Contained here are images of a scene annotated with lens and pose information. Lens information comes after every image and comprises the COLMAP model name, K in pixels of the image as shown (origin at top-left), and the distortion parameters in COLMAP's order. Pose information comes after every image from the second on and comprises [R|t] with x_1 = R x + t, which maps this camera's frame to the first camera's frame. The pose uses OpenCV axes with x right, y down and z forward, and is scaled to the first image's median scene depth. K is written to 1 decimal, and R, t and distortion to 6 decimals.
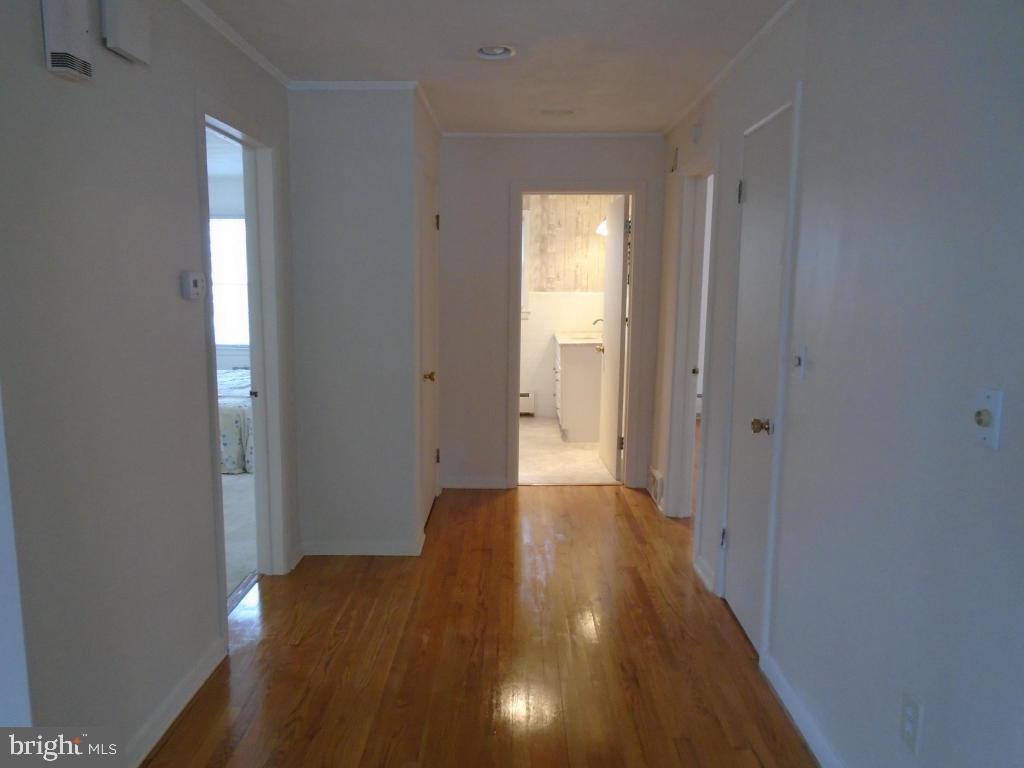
lens RADIAL K [[778.8, 0, 511.5], [0, 778.8, 384.5], [0, 0, 1]] dist [-0.010827, 0.008107]
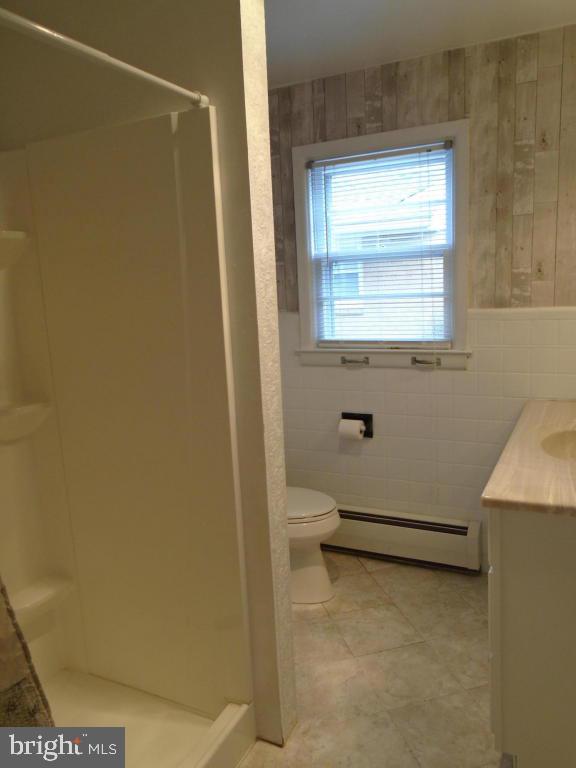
lens RADIAL K [[584.1, 0, 289.8], [0, 584.1, 384.0], [0, 0, 1]] dist [-0.010827, 0.008107]
pose [[0.899498, 0.029385, -0.435936, 0.078242], [-0.014449, 0.999191, 0.037538, -0.087007], [0.436686, -0.027466, 0.899194, 0.655589]]
